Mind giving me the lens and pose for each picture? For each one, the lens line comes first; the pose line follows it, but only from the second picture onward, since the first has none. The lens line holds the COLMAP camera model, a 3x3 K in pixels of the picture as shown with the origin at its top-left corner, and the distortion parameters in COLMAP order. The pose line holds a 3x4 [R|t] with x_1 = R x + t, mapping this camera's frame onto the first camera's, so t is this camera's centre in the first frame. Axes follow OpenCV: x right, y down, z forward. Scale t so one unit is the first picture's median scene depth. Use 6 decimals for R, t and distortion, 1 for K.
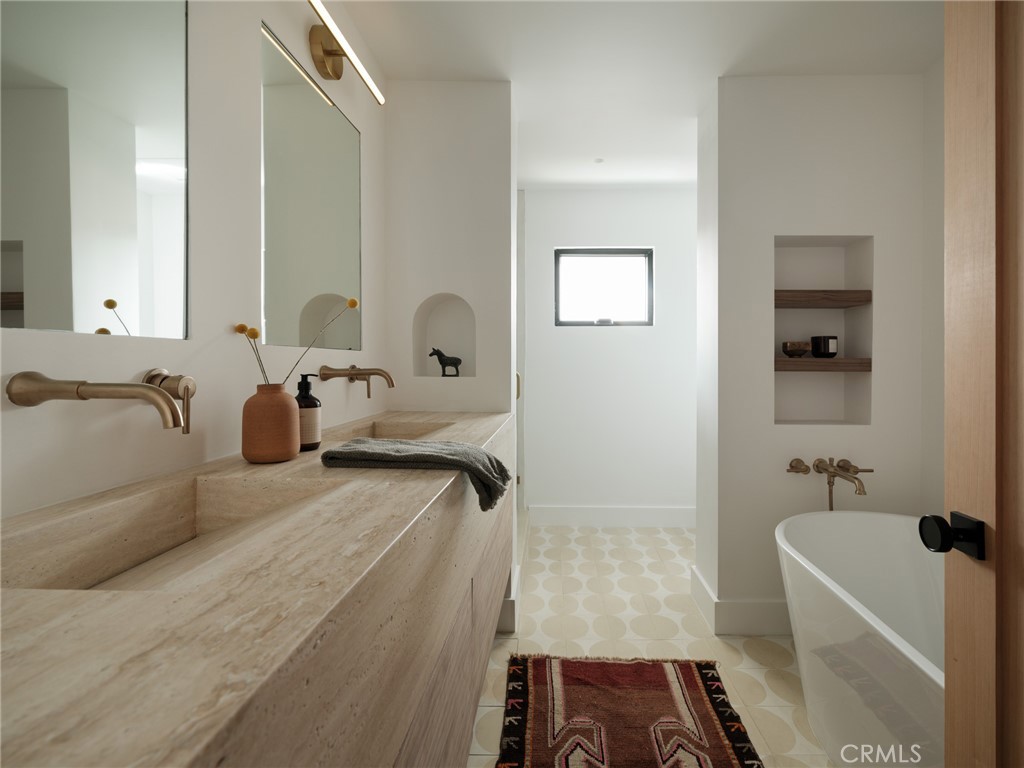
lens RADIAL K [[460.8, 0, 533.3], [0, 460.8, 363.7], [0, 0, 1]] dist [-0.008656, 0.000024]
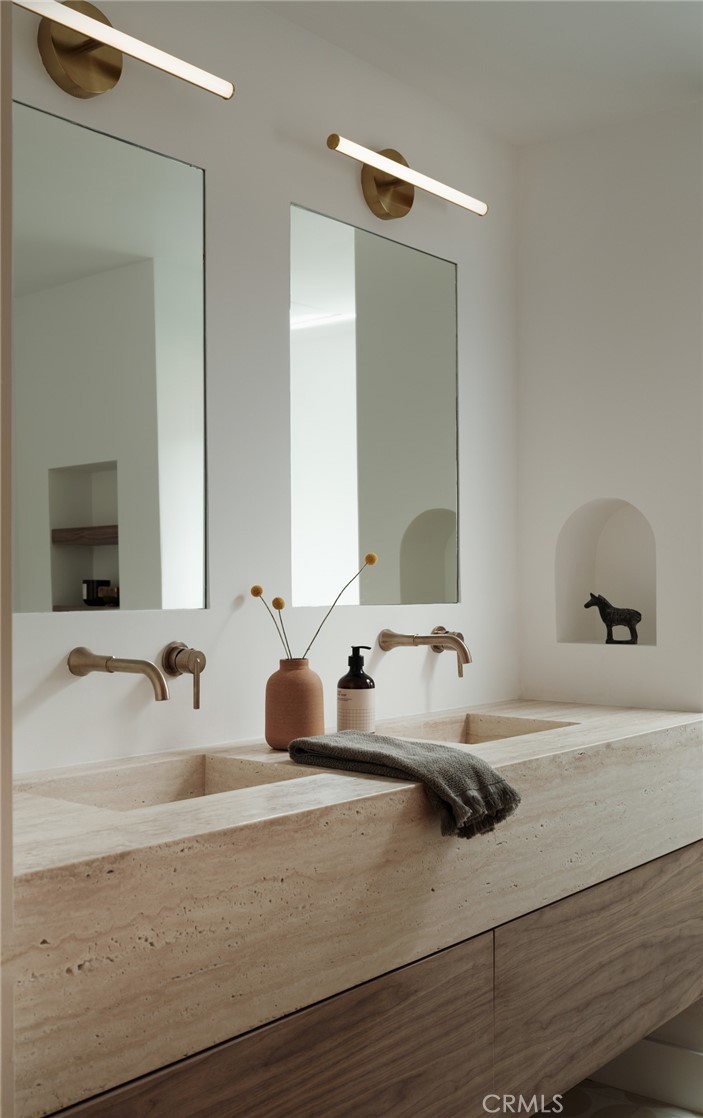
lens RADIAL K [[1135.6, 0, 350.9], [0, 1135.6, 561.8], [0, 0, 1]] dist [-0.053948, 0.000000]
pose [[0.782175, -0.022261, -0.622661, 0.529726], [0.009296, 0.999667, -0.024061, -0.052158], [0.622990, 0.013031, 0.782122, -0.359889]]
